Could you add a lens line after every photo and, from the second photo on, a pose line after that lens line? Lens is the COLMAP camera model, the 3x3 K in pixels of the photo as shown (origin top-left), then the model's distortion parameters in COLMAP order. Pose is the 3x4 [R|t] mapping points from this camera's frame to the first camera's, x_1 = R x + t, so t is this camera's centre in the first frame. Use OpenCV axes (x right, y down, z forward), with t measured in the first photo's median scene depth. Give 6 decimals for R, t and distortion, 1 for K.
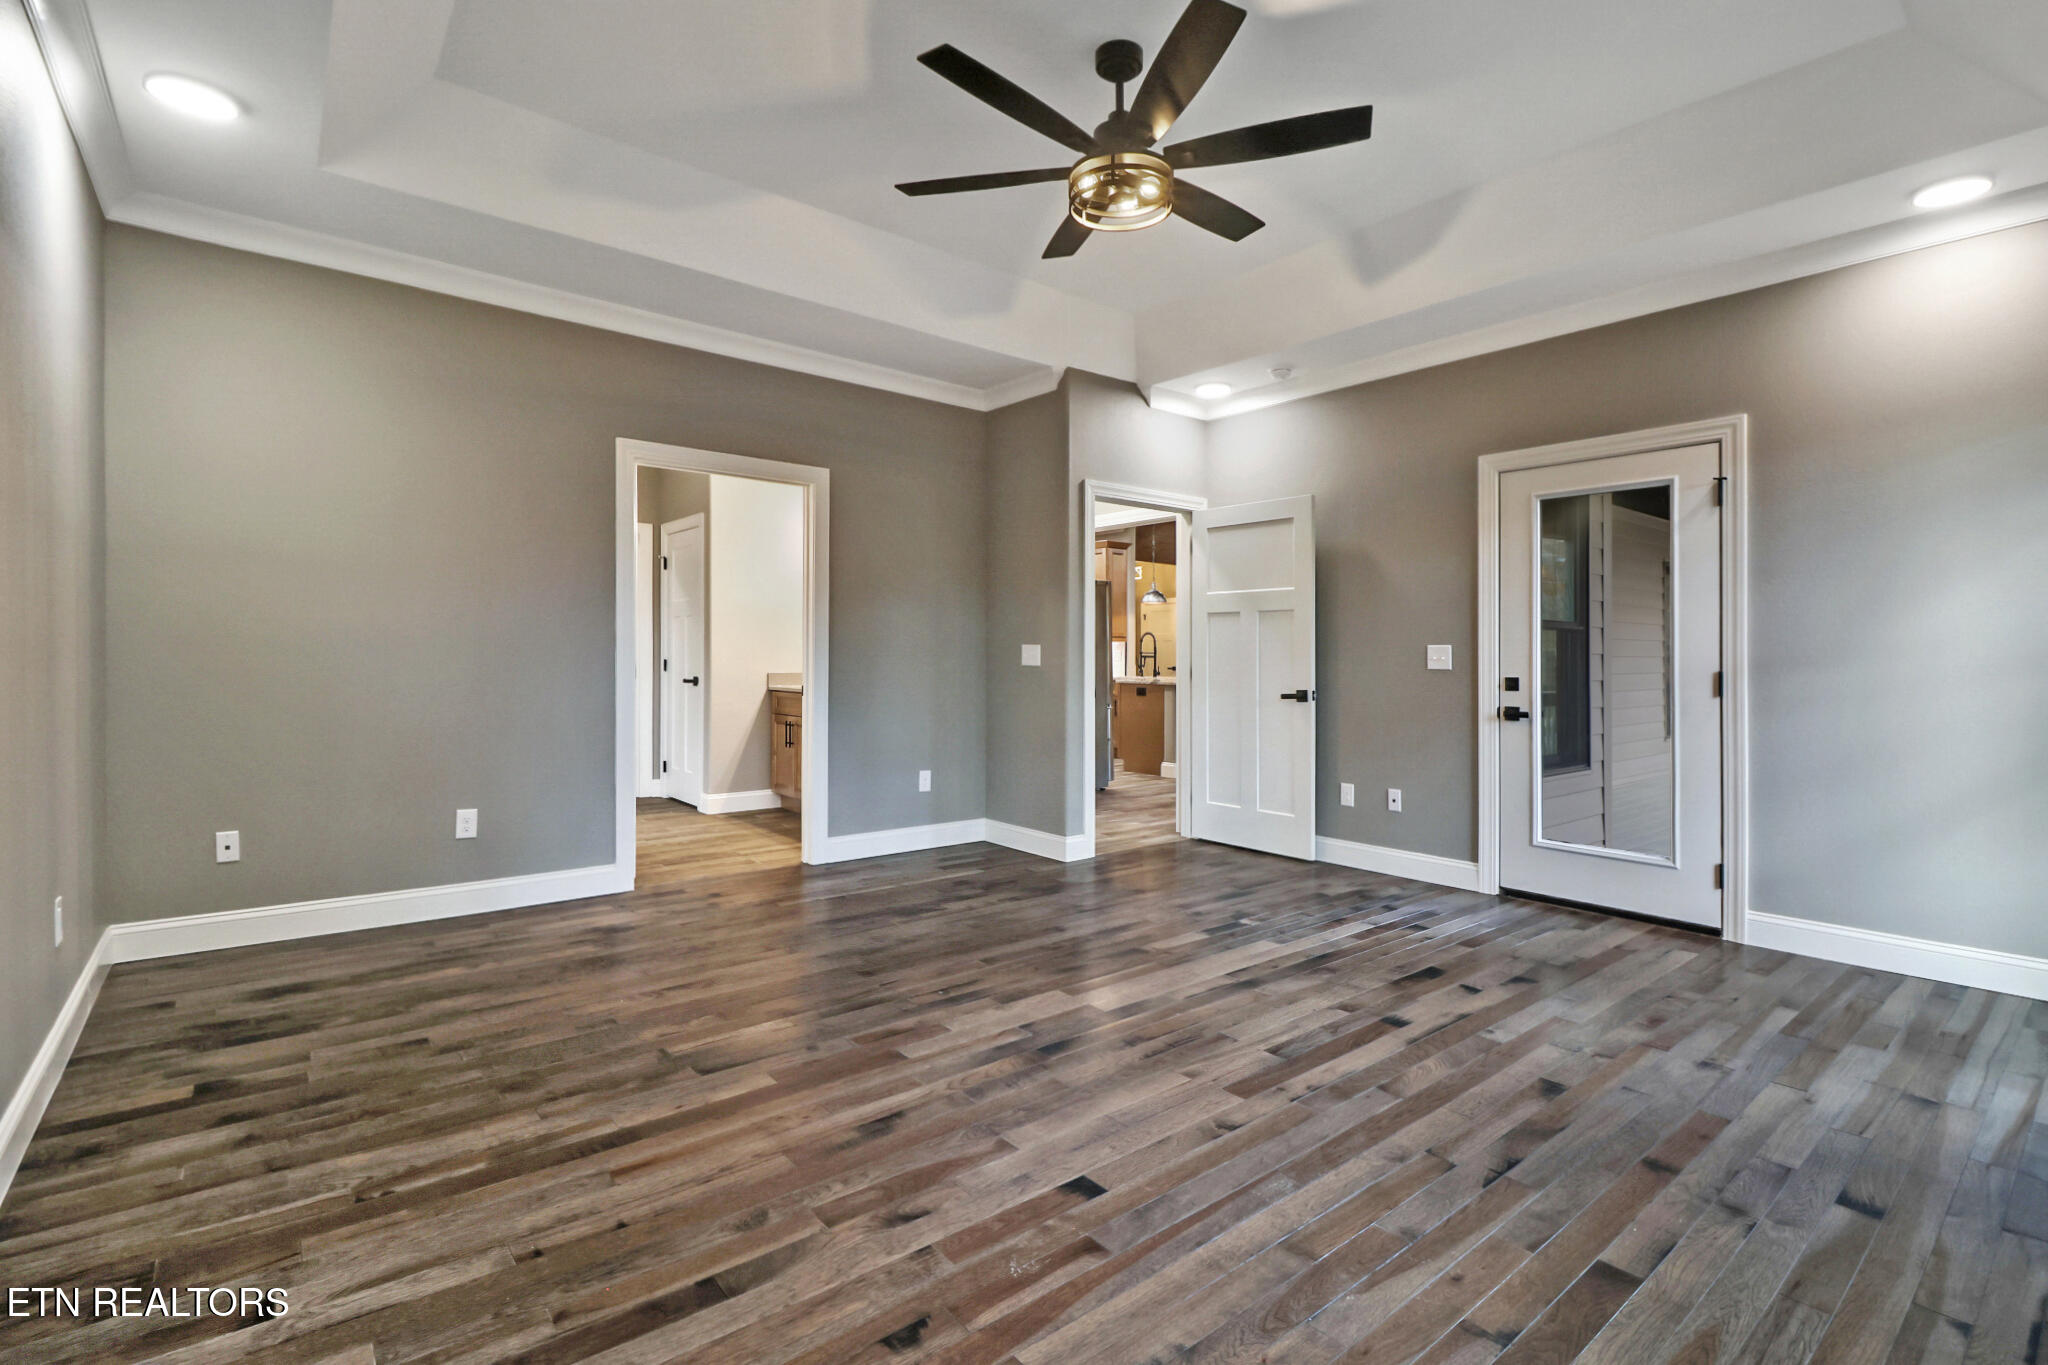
lens RADIAL K [[948.9, 0, 1040.2], [0, 948.9, 656.4], [0, 0, 1]] dist [0.014594, -0.016557]
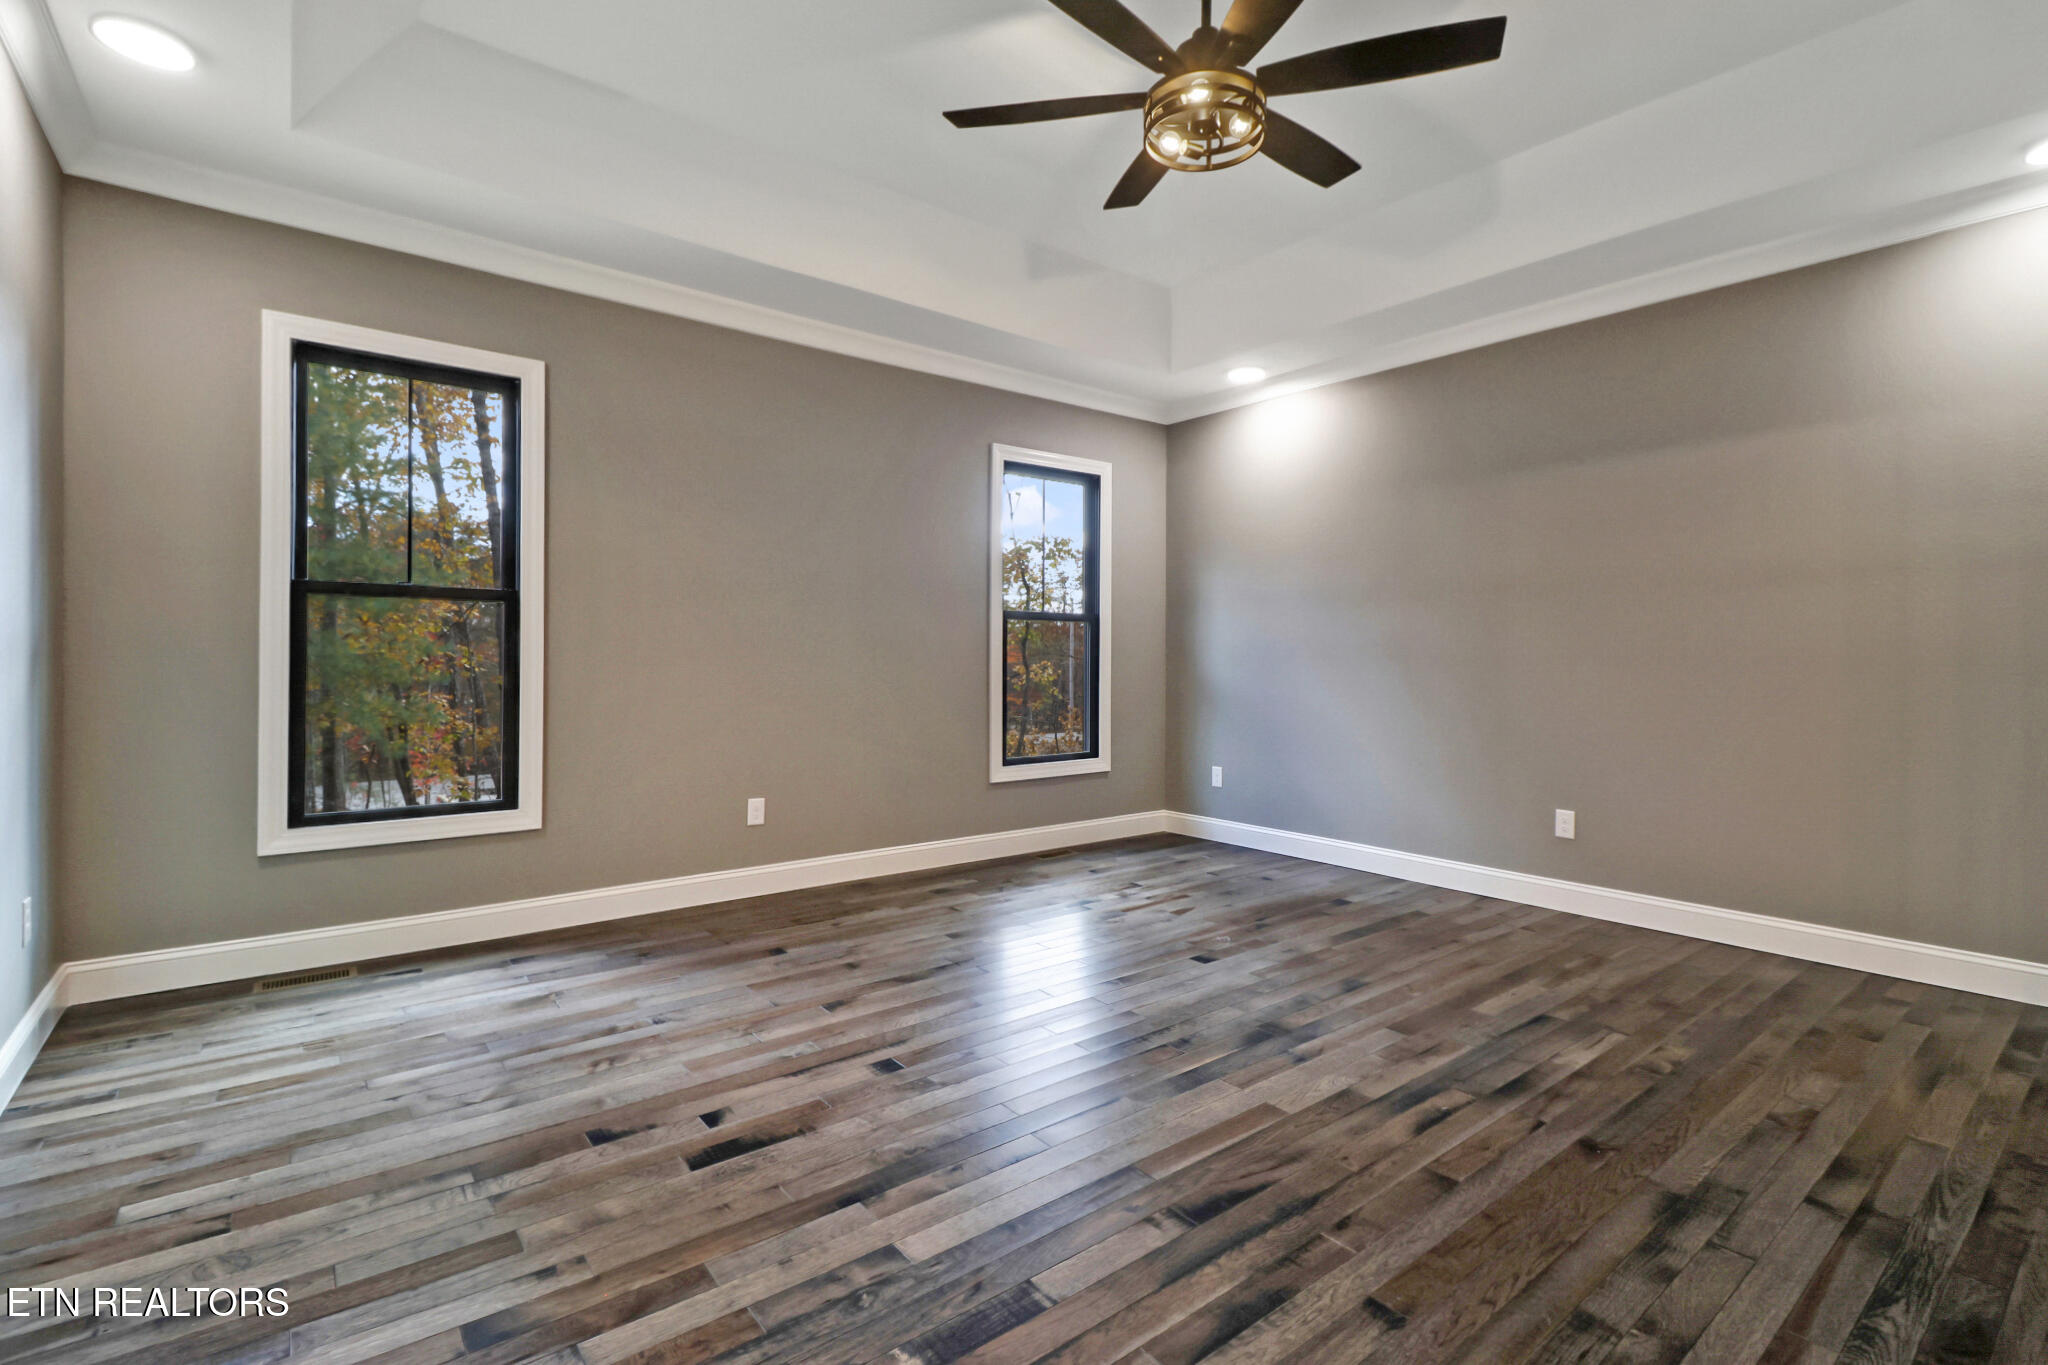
lens RADIAL K [[948.9, 0, 1040.2], [0, 948.9, 656.4], [0, 0, 1]] dist [0.014594, -0.016557]
pose [[-0.999801, -0.014789, 0.013400, 0.243916], [-0.014796, 0.999890, -0.000423, 0.002142], [-0.013392, -0.000621, -0.999910, 2.036386]]
